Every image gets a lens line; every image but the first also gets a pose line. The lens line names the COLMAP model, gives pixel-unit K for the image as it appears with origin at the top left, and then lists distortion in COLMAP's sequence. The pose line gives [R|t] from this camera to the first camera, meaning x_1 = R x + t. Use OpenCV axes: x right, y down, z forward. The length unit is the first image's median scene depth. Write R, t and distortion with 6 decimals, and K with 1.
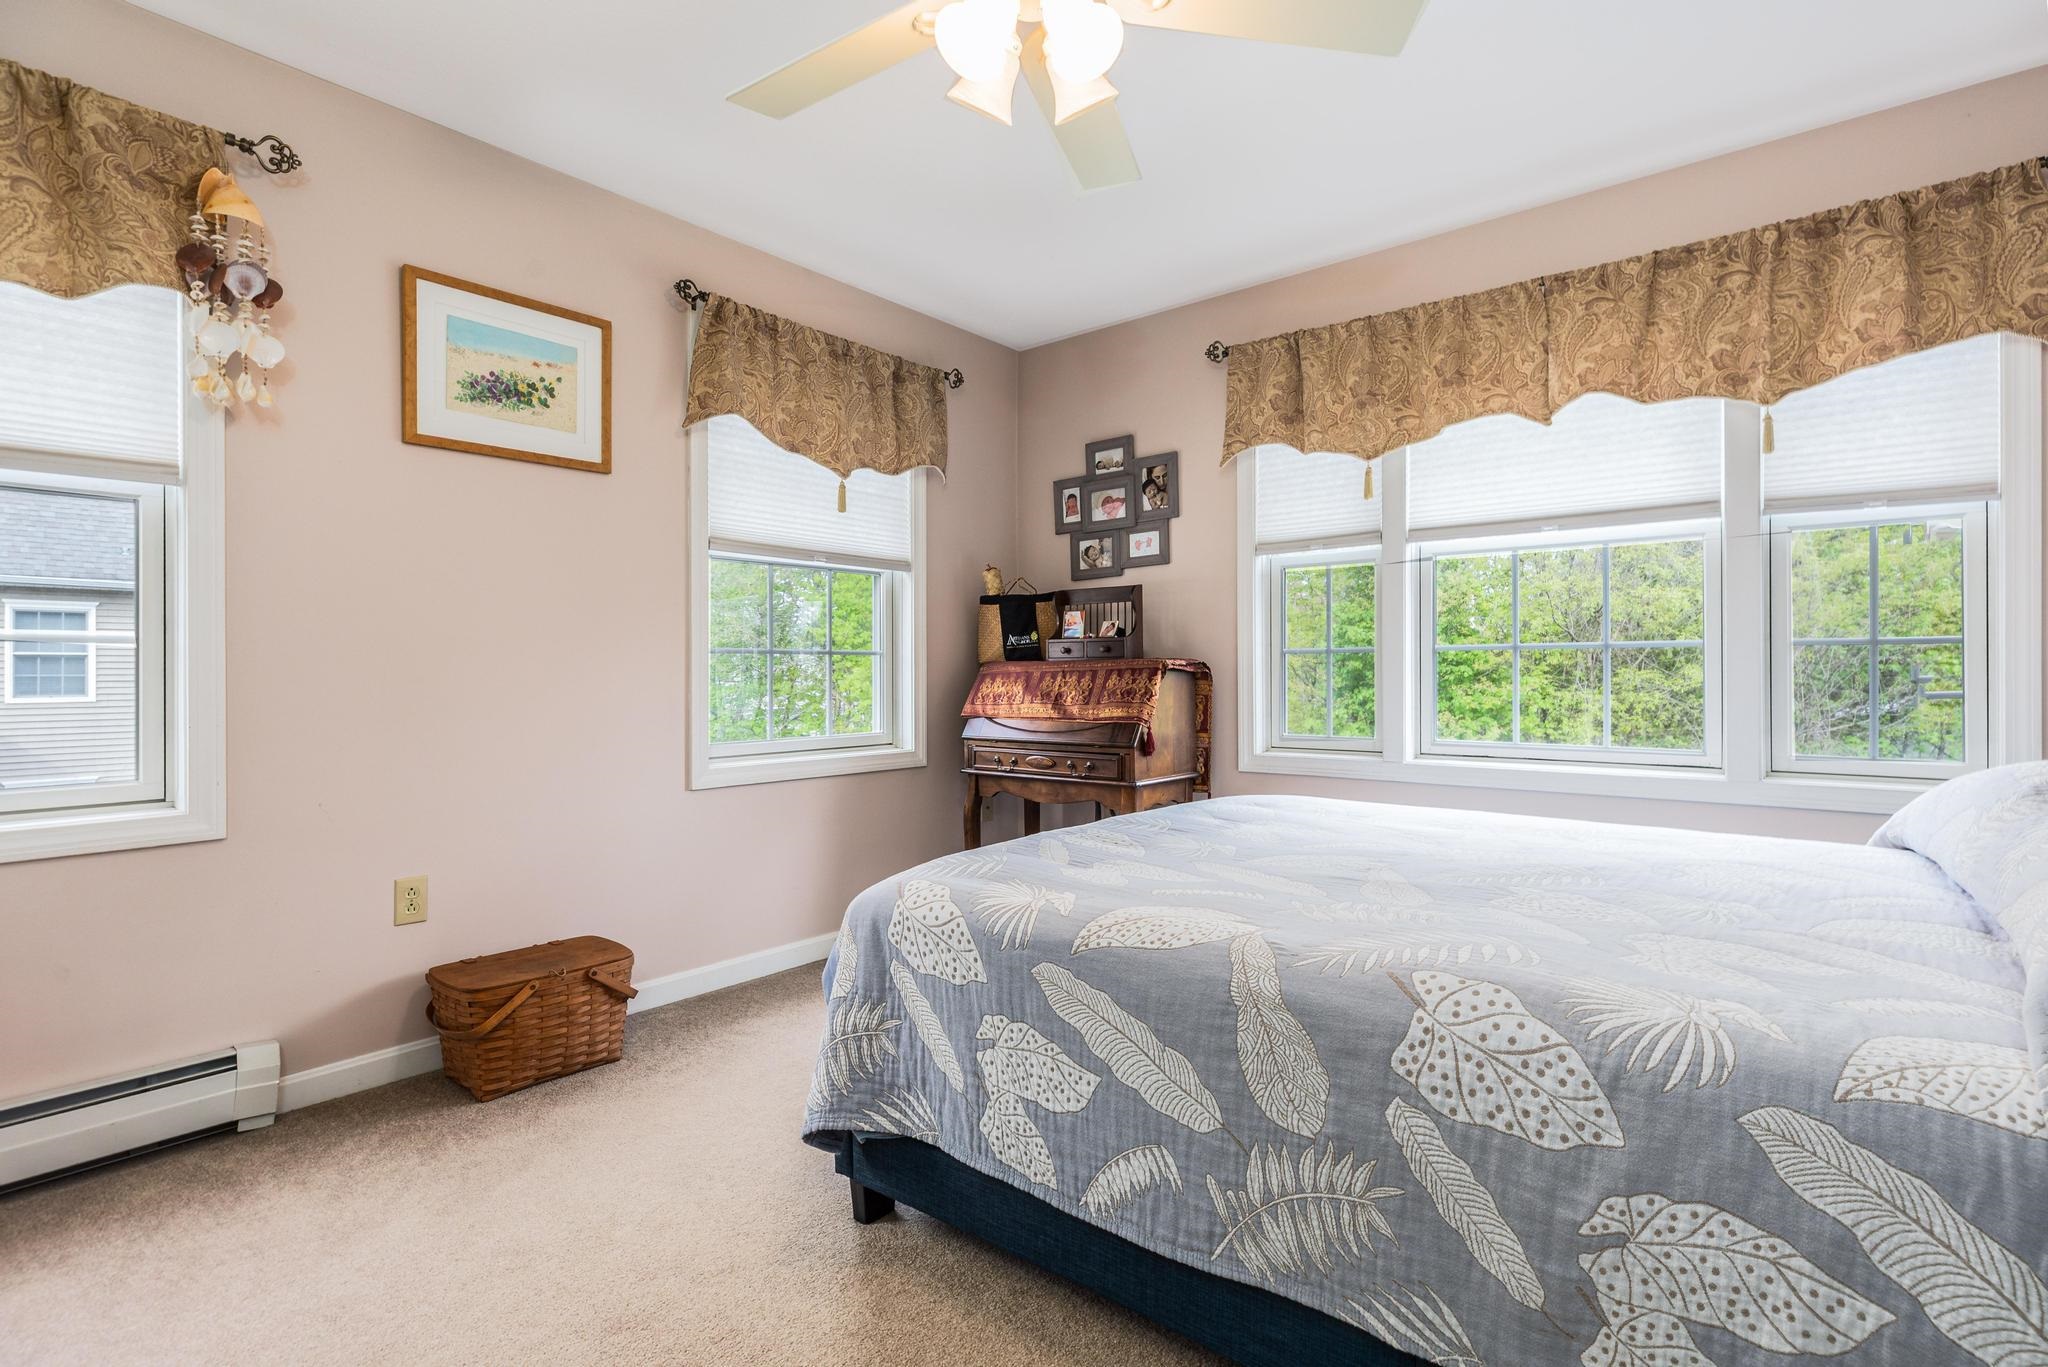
lens RADIAL K [[975.4, 0, 1023.0], [0, 975.4, 670.8], [0, 0, 1]] dist [0.014499, -0.002142]
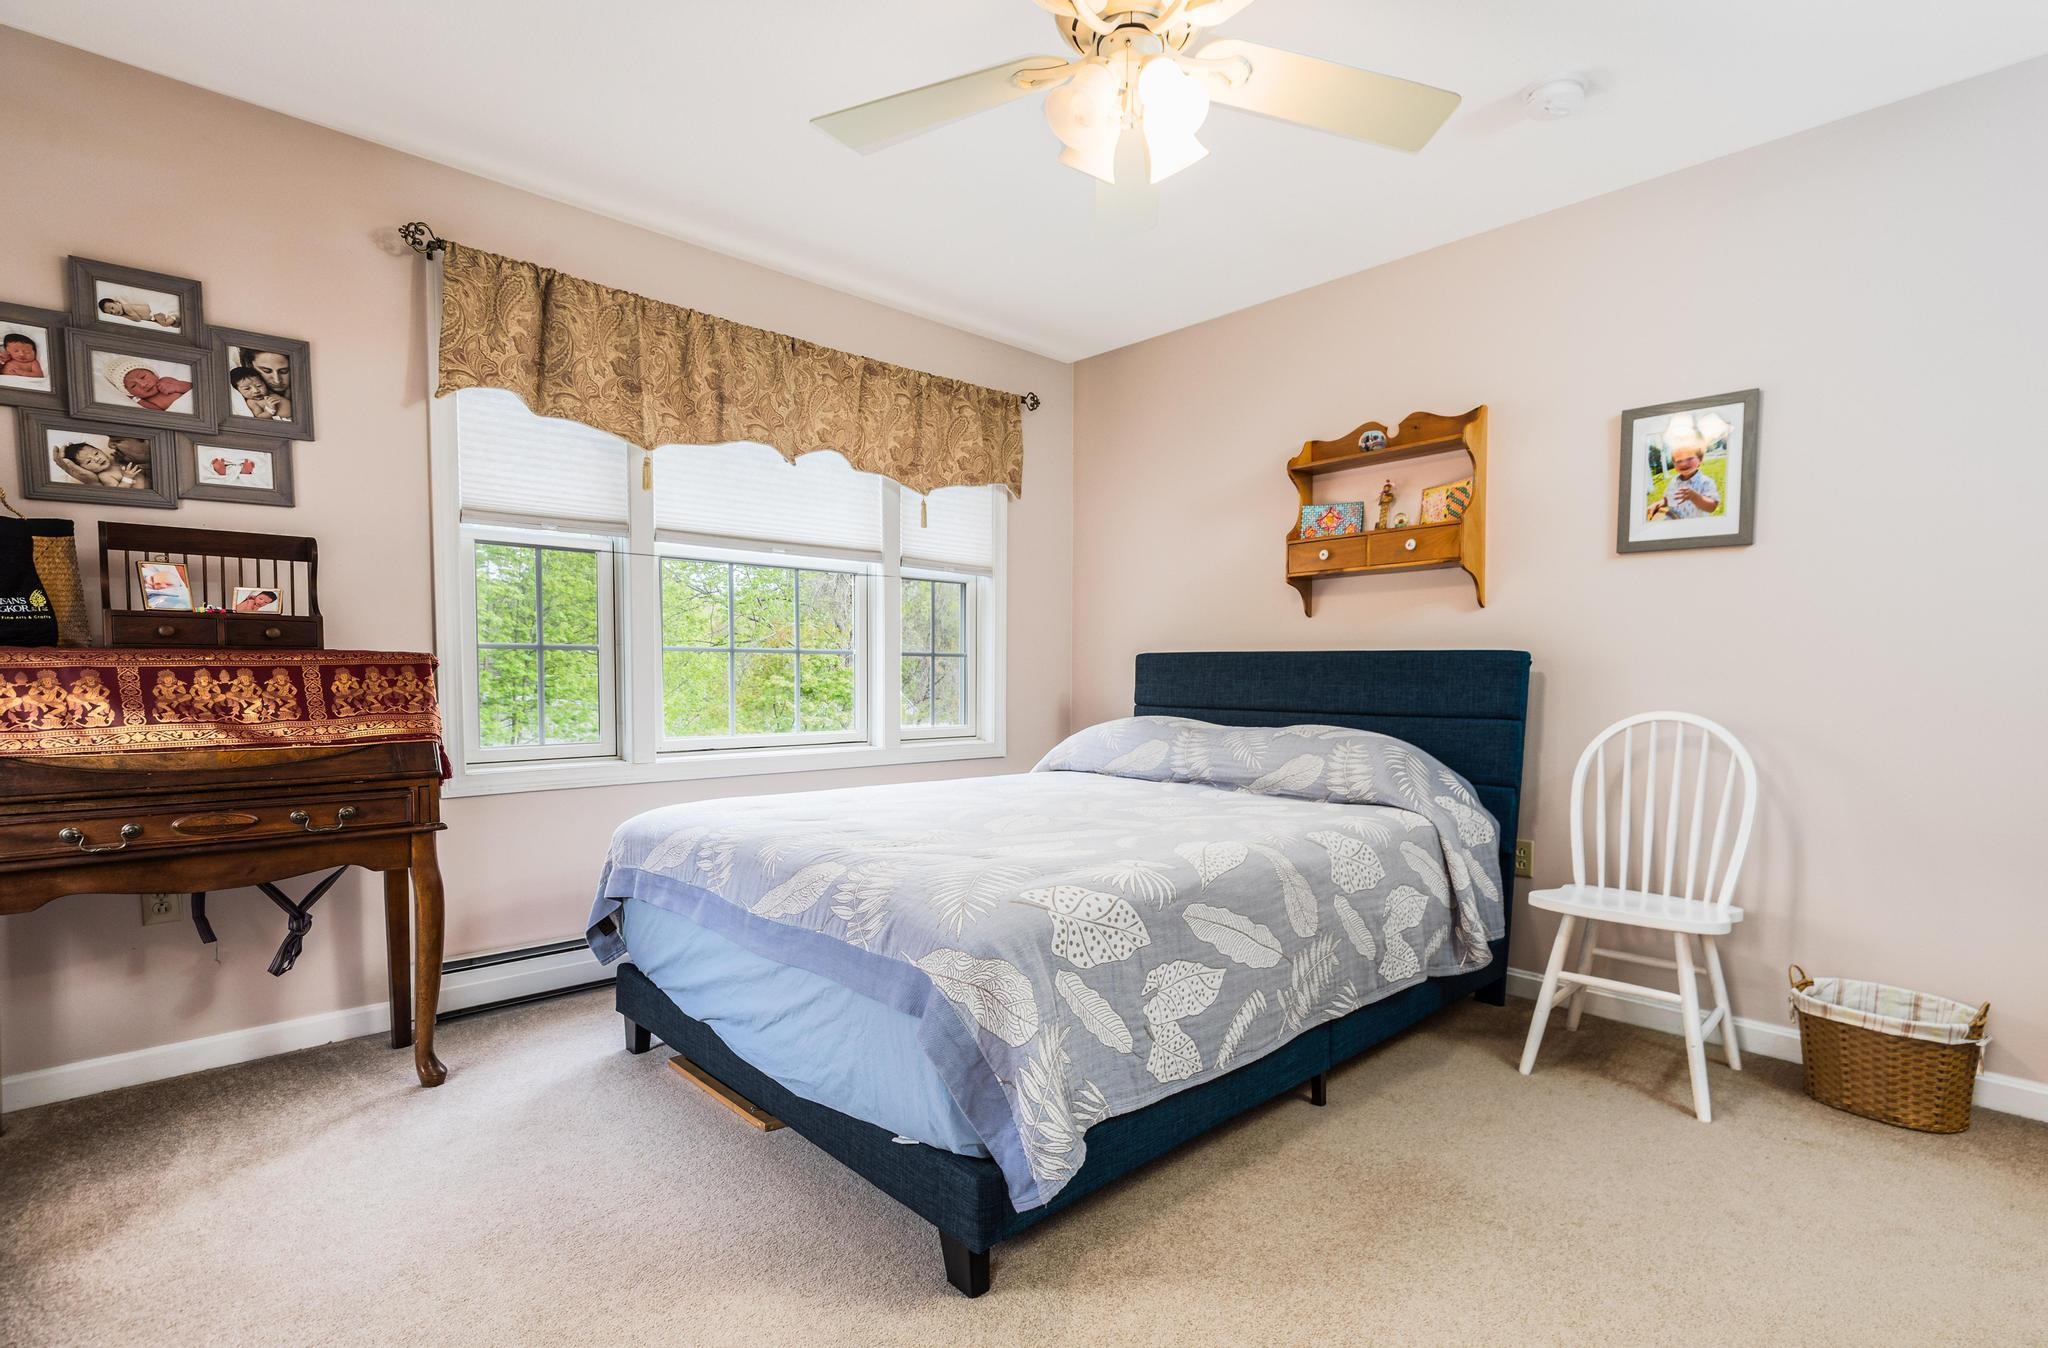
lens RADIAL K [[975.4, 0, 1099.7], [0, 975.4, 728.5], [0, 0, 1]] dist [0.014499, -0.002142]
pose [[0.115676, -0.054692, 0.991780, -0.668062], [-0.007812, 0.998402, 0.055969, 0.000028], [-0.993256, -0.014222, 0.115064, 0.527267]]
